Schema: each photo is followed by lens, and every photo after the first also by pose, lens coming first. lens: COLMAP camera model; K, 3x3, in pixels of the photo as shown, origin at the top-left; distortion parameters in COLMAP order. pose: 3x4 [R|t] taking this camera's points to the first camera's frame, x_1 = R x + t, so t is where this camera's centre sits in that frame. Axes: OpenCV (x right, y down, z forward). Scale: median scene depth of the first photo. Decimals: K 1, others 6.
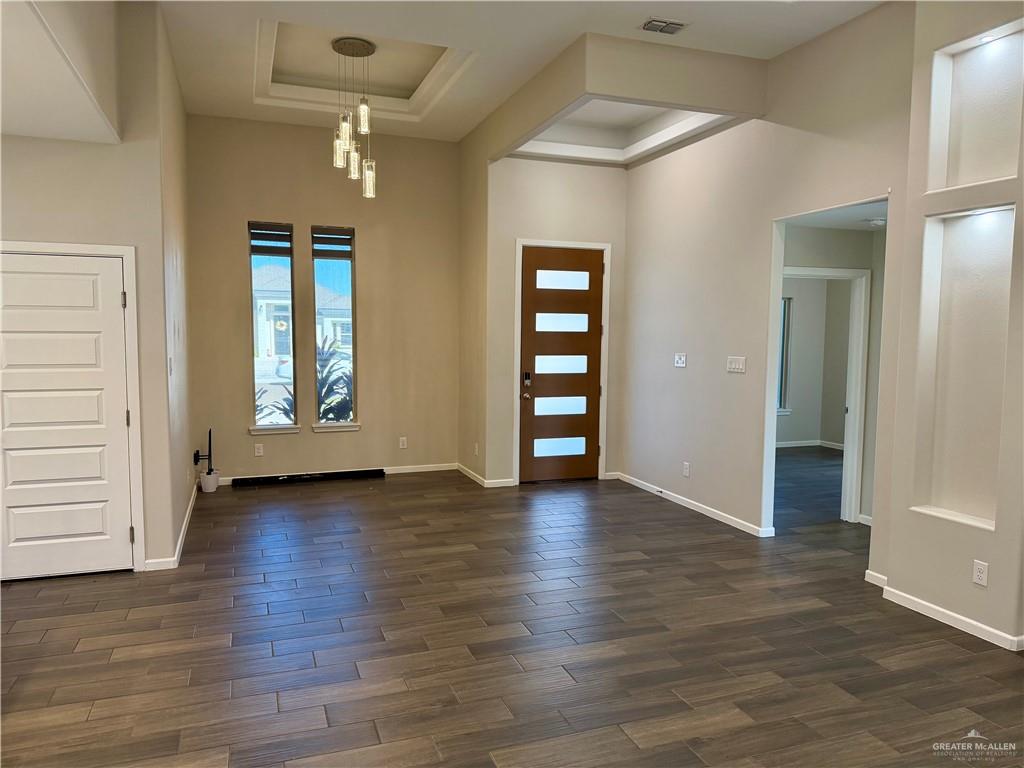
lens RADIAL K [[713.0, 0, 512.7], [0, 713.0, 389.3], [0, 0, 1]] dist [0.154586, -0.271658]
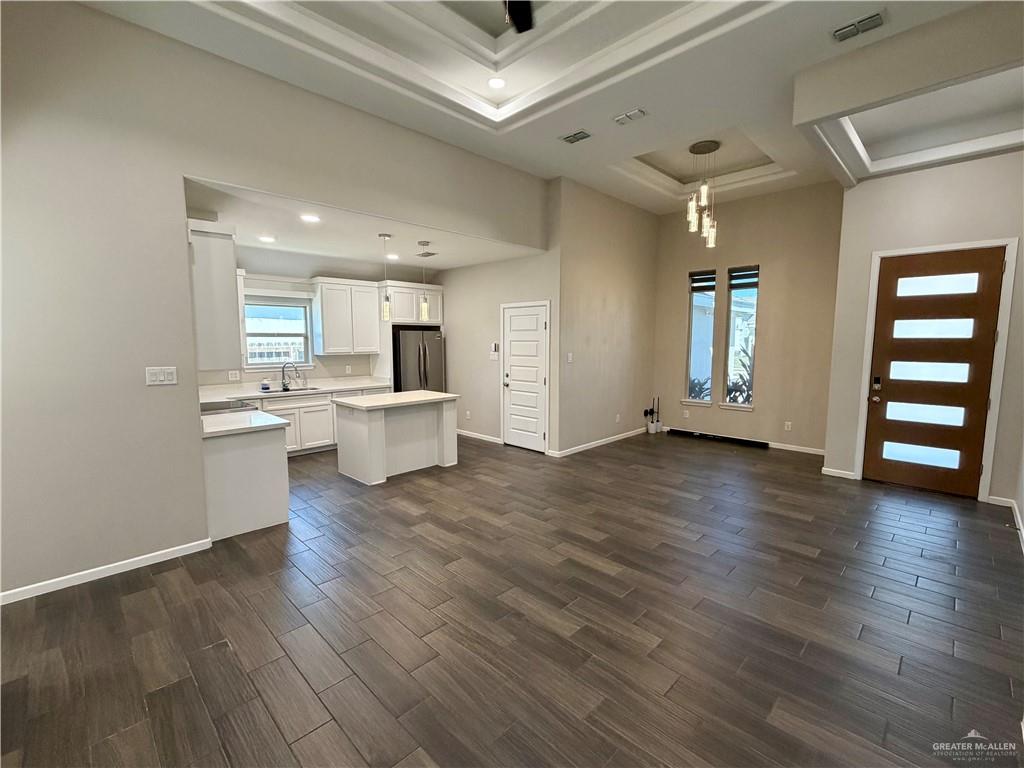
lens RADIAL K [[459.1, 0, 515.4], [0, 459.1, 385.0], [0, 0, 1]] dist [0.000819, -0.000025]
pose [[0.415112, 0.083029, -0.905974, 0.413992], [-0.068984, 0.995832, 0.059656, -0.015541], [0.907151, 0.037734, 0.419110, 0.227337]]
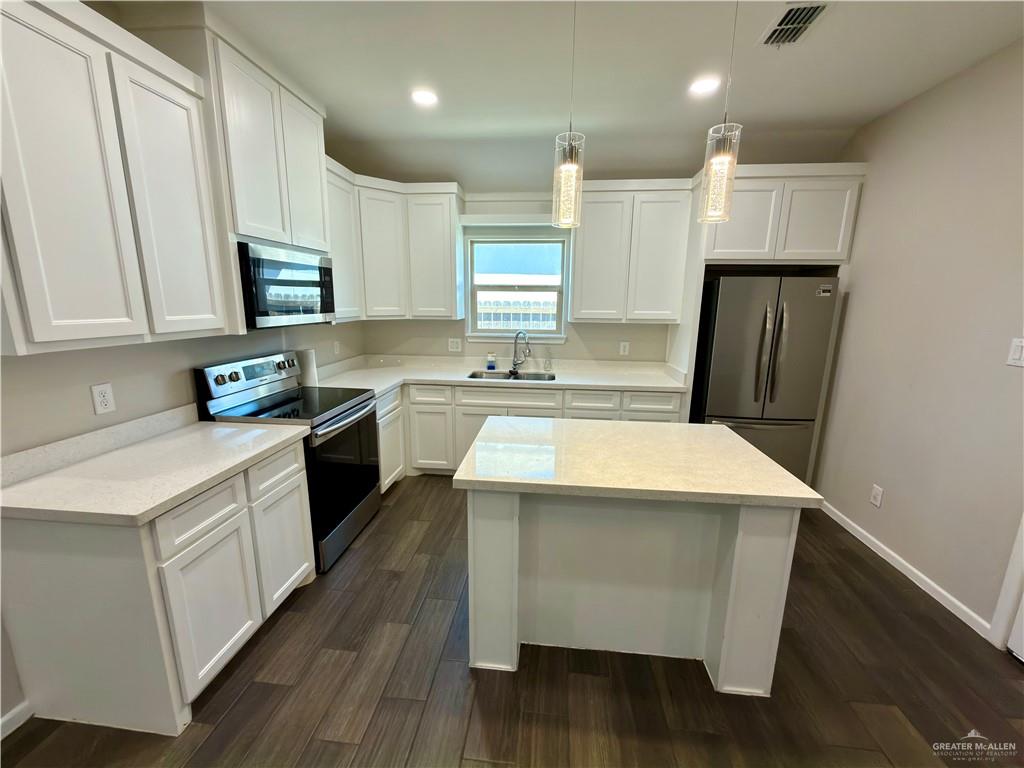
lens RADIAL K [[407.0, 0, 509.7], [0, 407.0, 385.5], [0, 0, 1]] dist [-0.000882, -0.000145]
pose [[-0.458429, 0.168004, -0.872707, -0.110883], [-0.088236, 0.968514, 0.232798, -0.026362], [0.884340, 0.183725, -0.429171, 0.415215]]
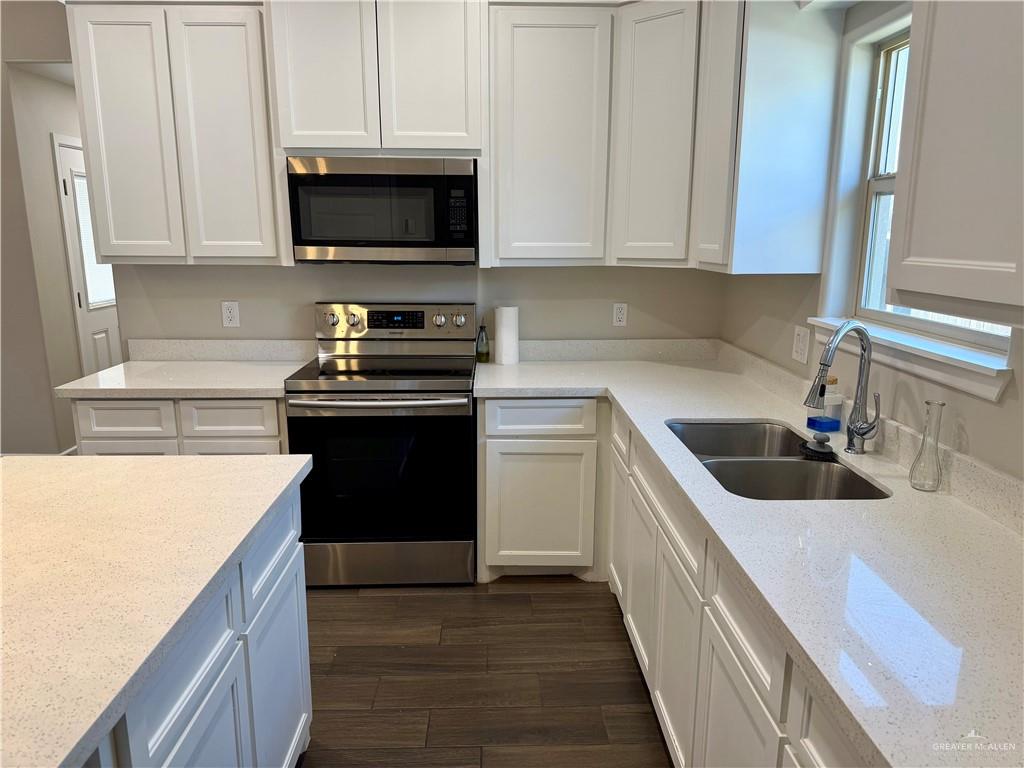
lens RADIAL K [[713.0, 0, 512.7], [0, 713.0, 389.3], [0, 0, 1]] dist [0.154586, -0.271658]
pose [[-0.941003, -0.083996, 0.327809, -0.537568], [0.016066, 0.956524, 0.291212, -0.031795], [-0.338017, 0.279298, -0.898742, 0.486052]]
